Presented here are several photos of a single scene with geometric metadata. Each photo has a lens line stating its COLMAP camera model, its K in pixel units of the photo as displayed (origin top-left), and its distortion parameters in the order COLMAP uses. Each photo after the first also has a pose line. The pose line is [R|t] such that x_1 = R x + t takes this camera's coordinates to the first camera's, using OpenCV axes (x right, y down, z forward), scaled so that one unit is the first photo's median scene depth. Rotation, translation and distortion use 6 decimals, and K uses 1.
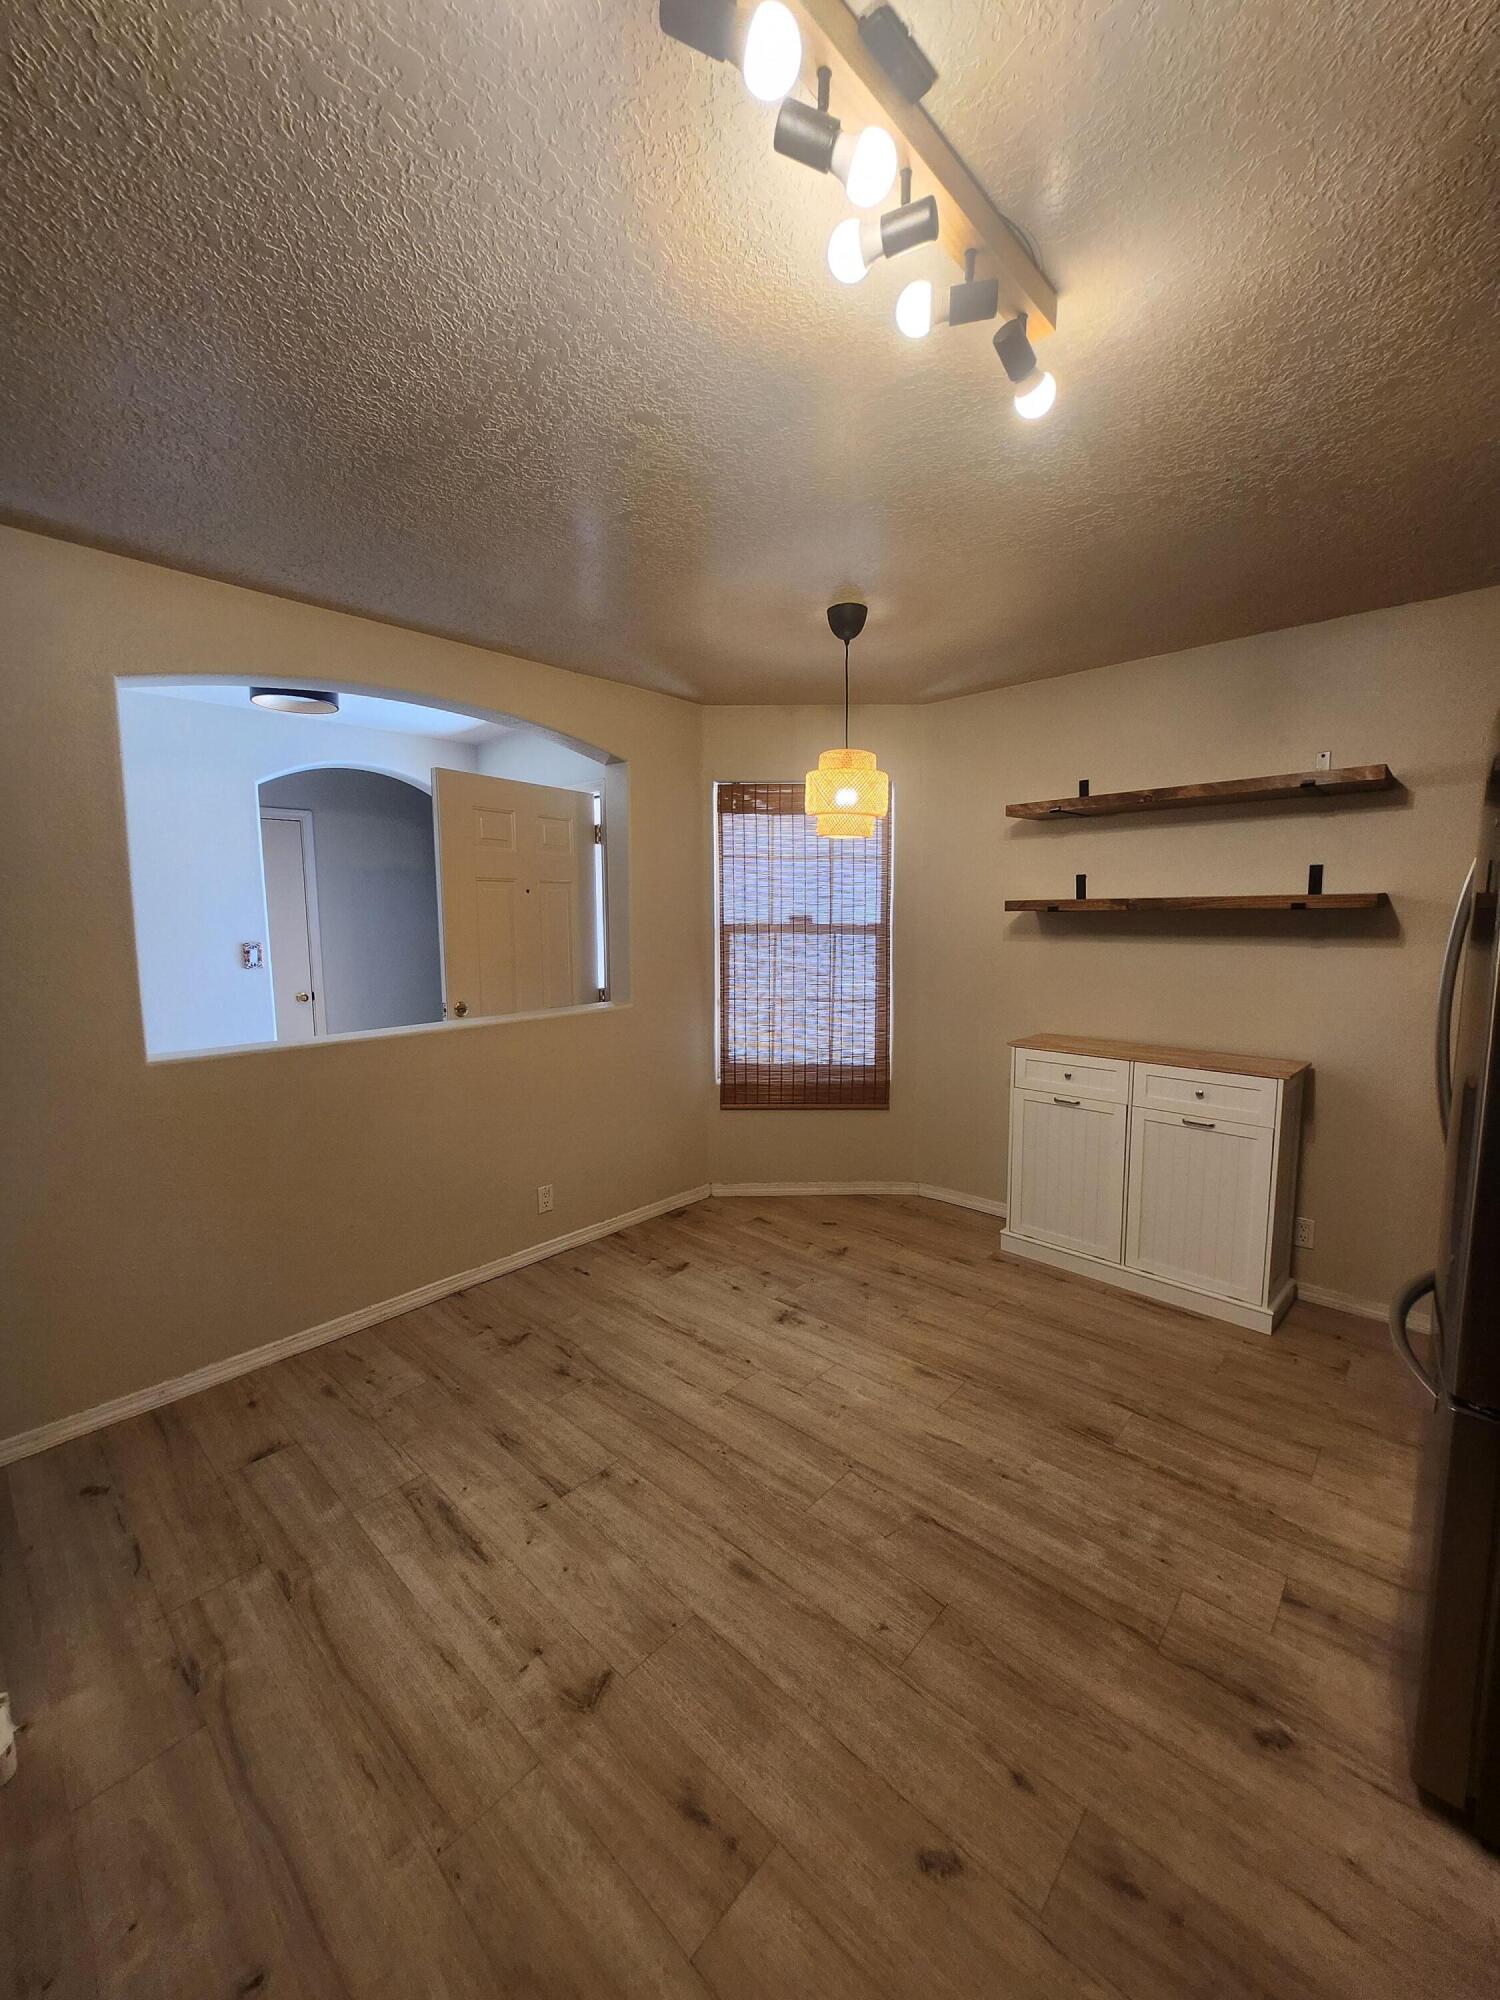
lens RADIAL K [[790.5, 0, 753.9], [0, 790.5, 1000.2], [0, 0, 1]] dist [-0.002322, 0.001633]
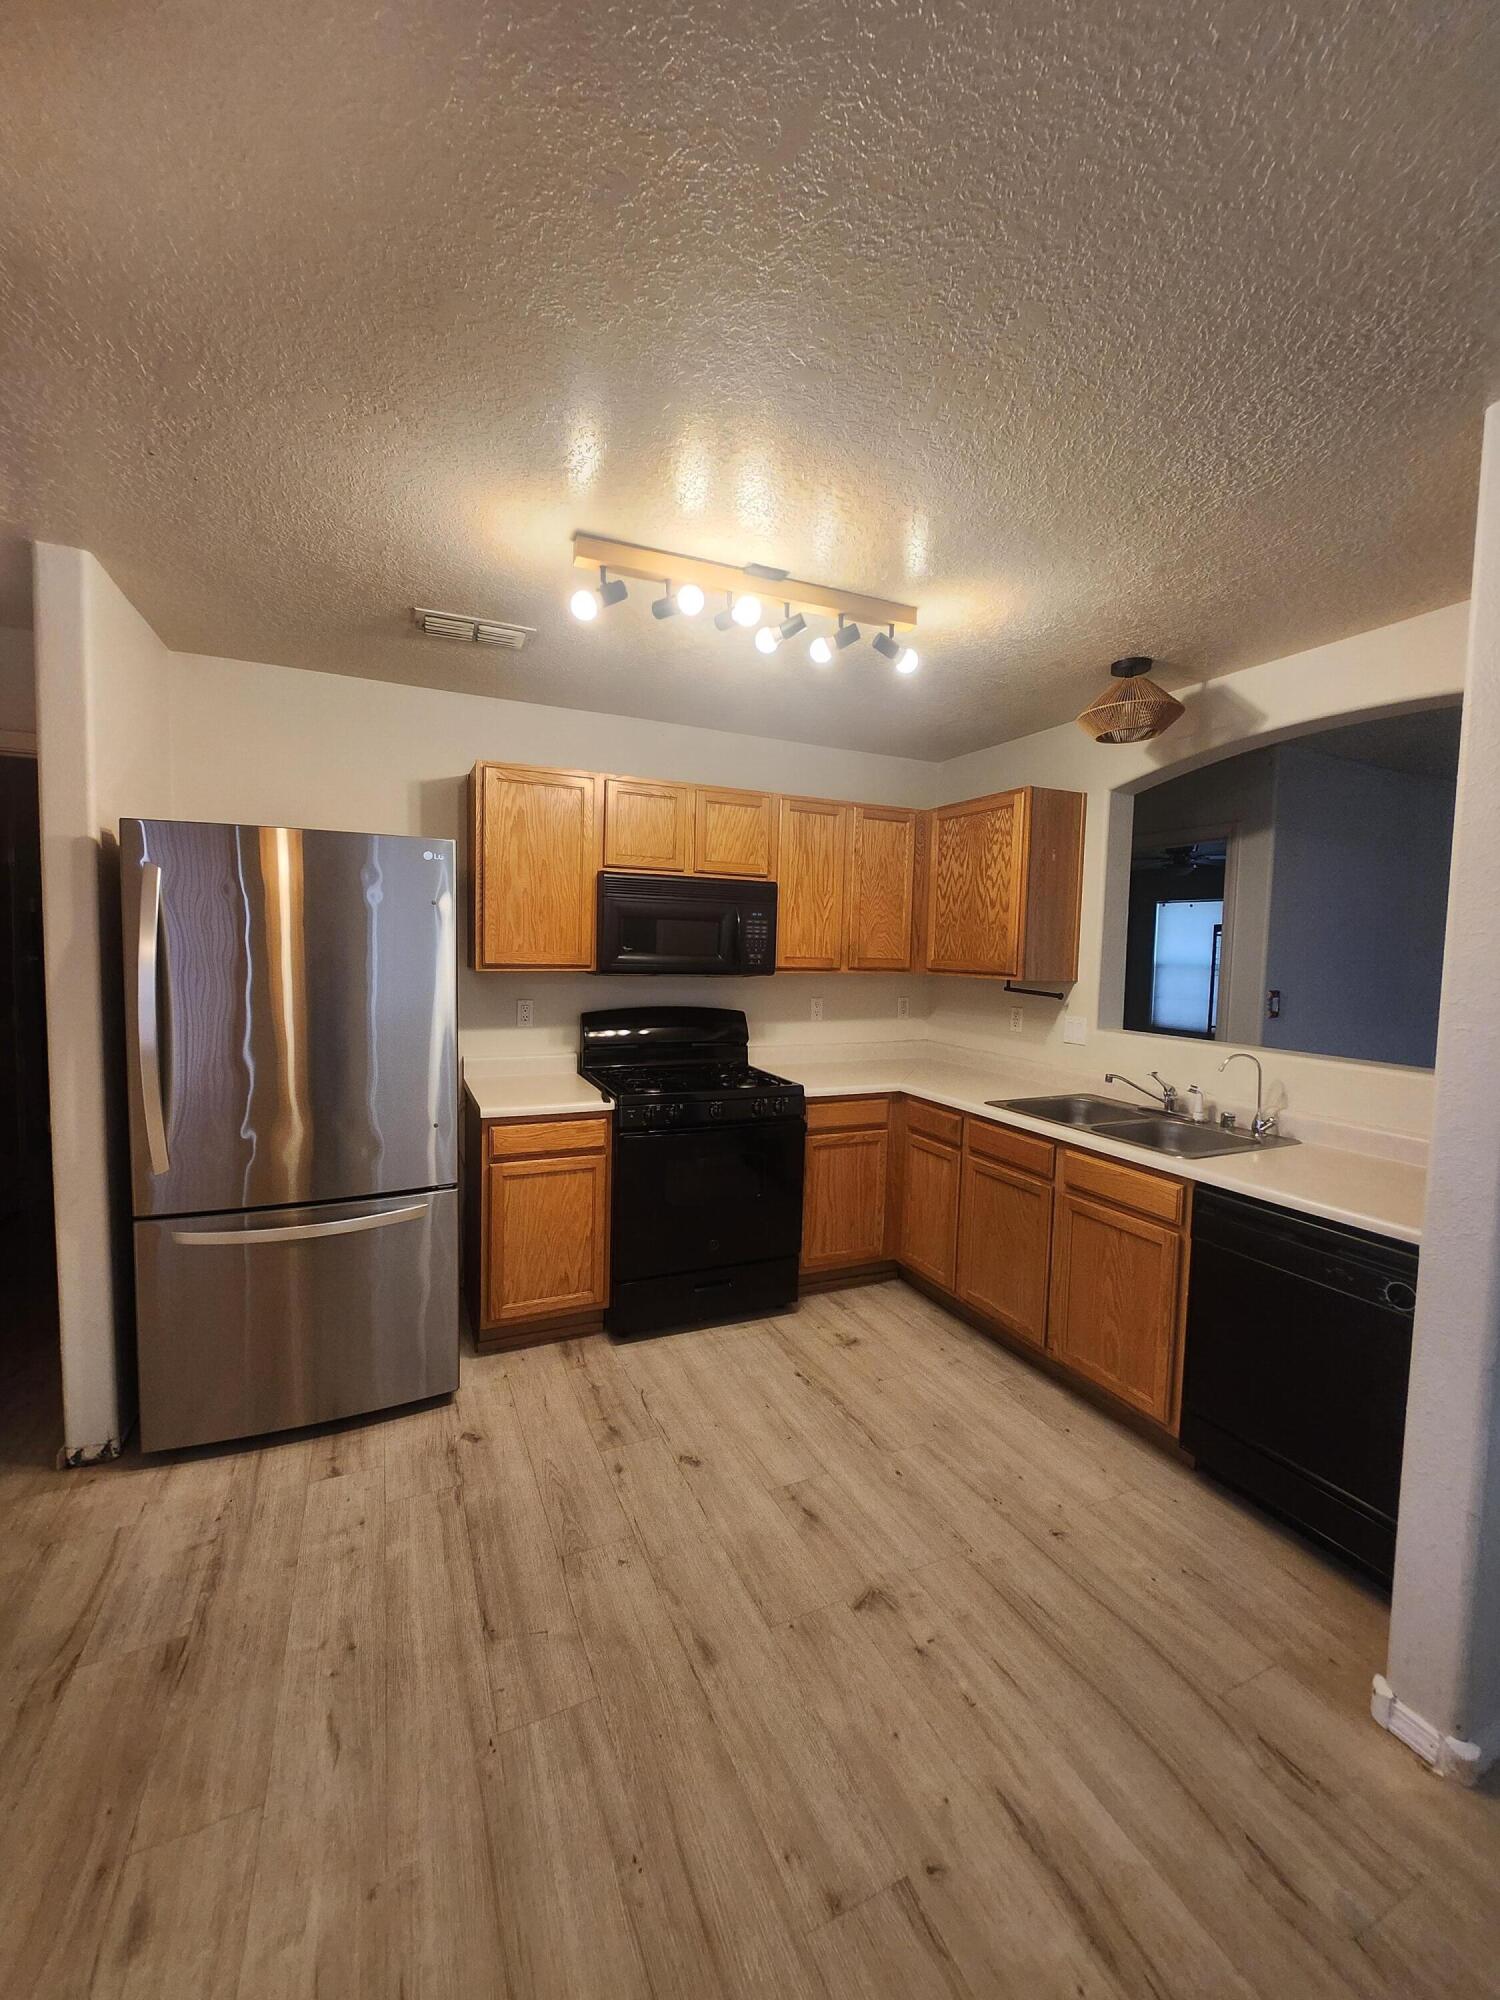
lens RADIAL K [[790.5, 0, 745.0], [0, 790.5, 996.6], [0, 0, 1]] dist [-0.002322, 0.001633]
pose [[-0.920999, -0.040323, 0.387472, -0.372986], [0.026876, 0.985682, 0.166458, -0.188898], [-0.388636, 0.163722, -0.906729, 1.642887]]
